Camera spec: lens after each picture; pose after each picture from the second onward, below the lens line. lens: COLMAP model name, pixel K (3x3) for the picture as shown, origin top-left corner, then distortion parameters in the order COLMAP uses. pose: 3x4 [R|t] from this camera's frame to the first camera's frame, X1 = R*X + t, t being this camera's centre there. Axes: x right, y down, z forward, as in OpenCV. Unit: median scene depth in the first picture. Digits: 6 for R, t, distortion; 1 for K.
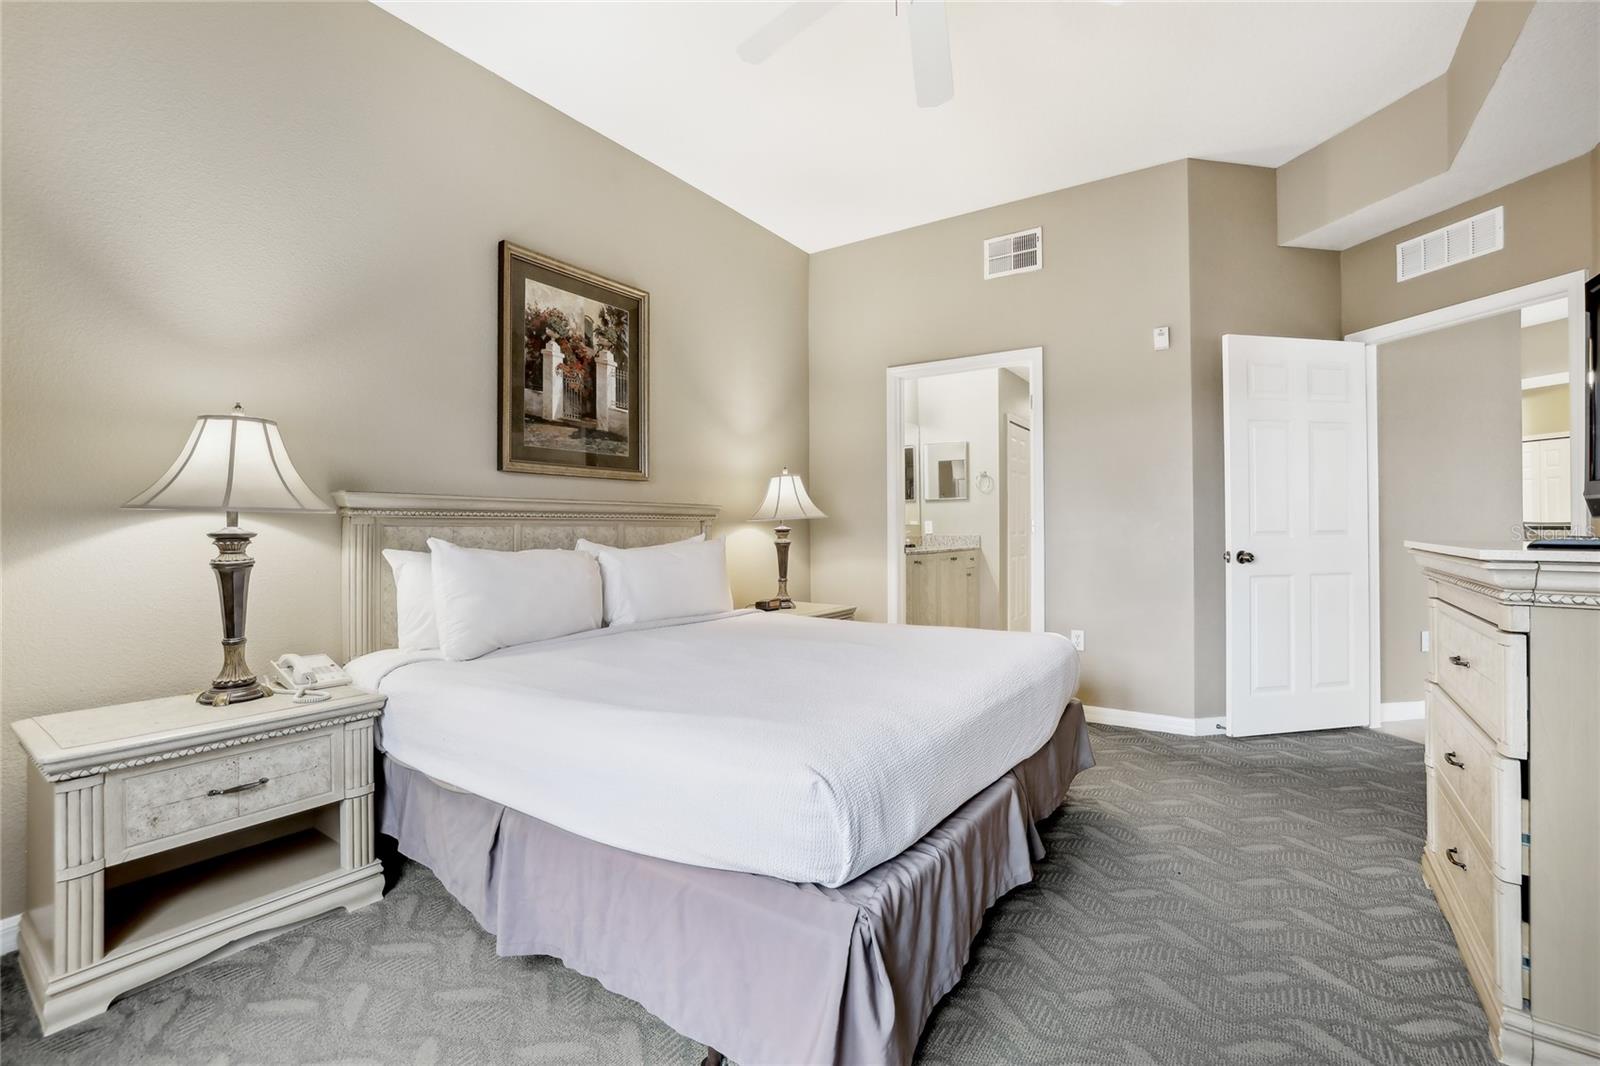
lens RADIAL K [[697.5, 0, 816.3], [0, 697.5, 515.7], [0, 0, 1]] dist [-0.001574, -0.001026]
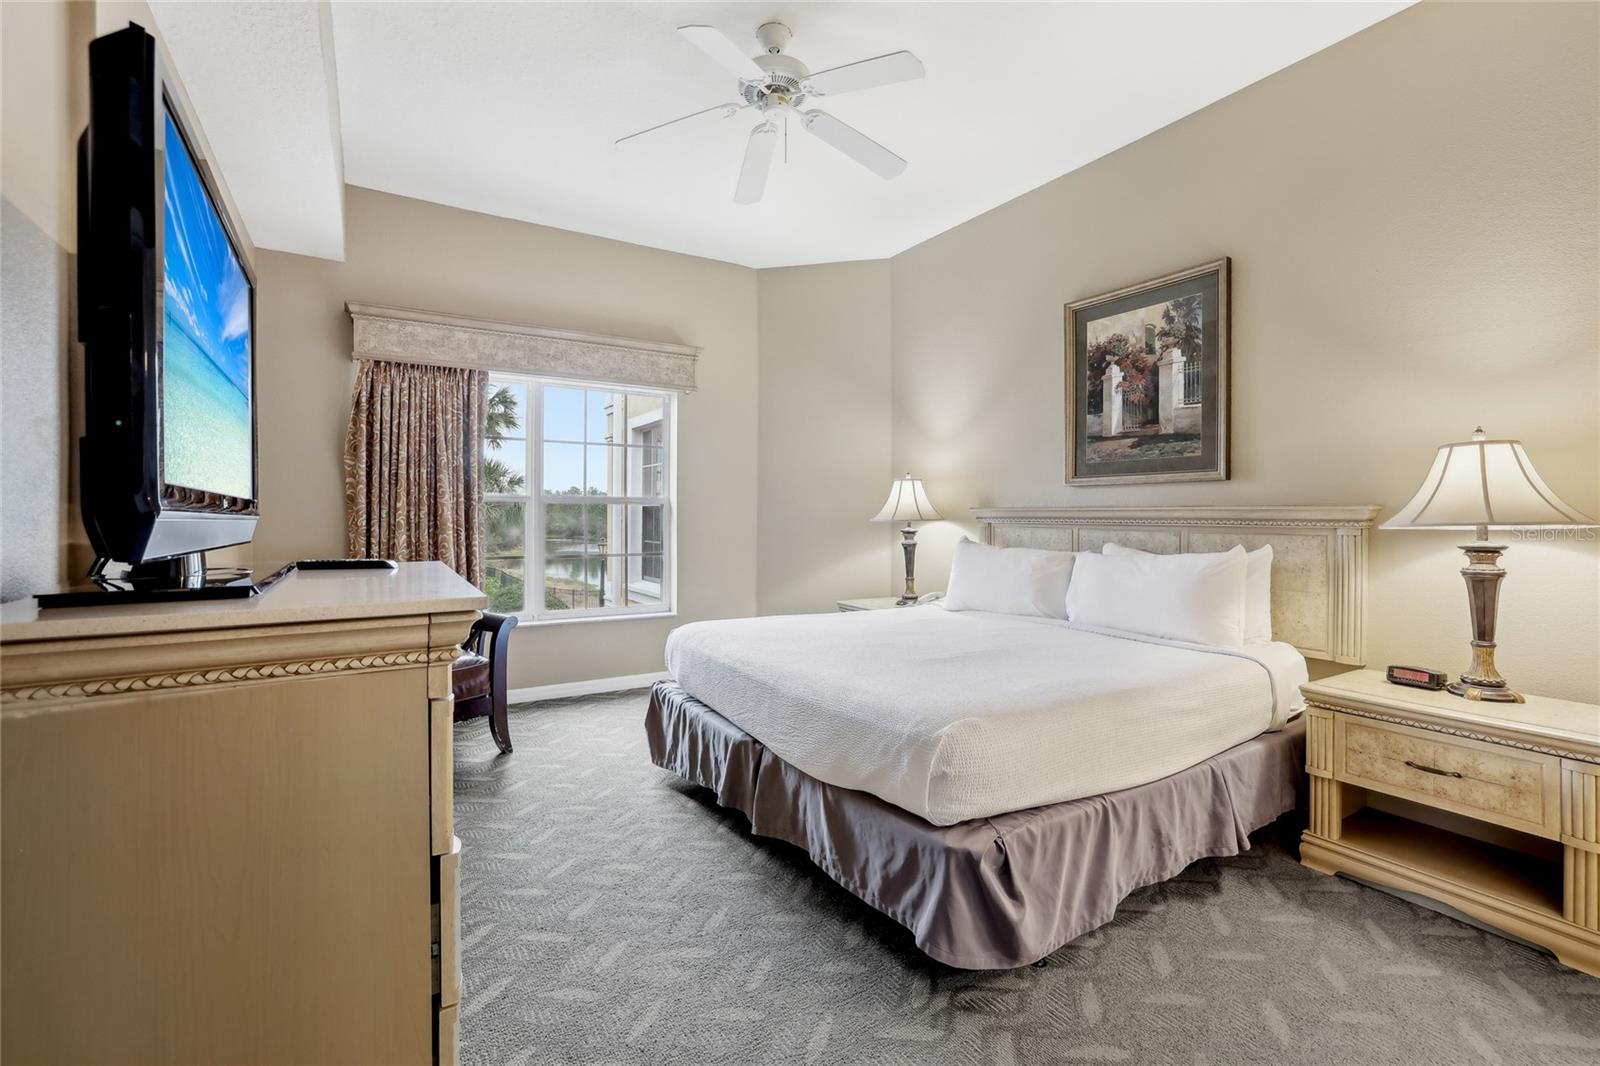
lens RADIAL K [[697.5, 0, 811.1], [0, 697.5, 530.4], [0, 0, 1]] dist [-0.001574, -0.001026]
pose [[-0.377507, 0.007387, -0.925977, 0.825542], [-0.001067, 0.999964, 0.008413, 0.004863], [0.926006, 0.004164, -0.377485, 0.965569]]
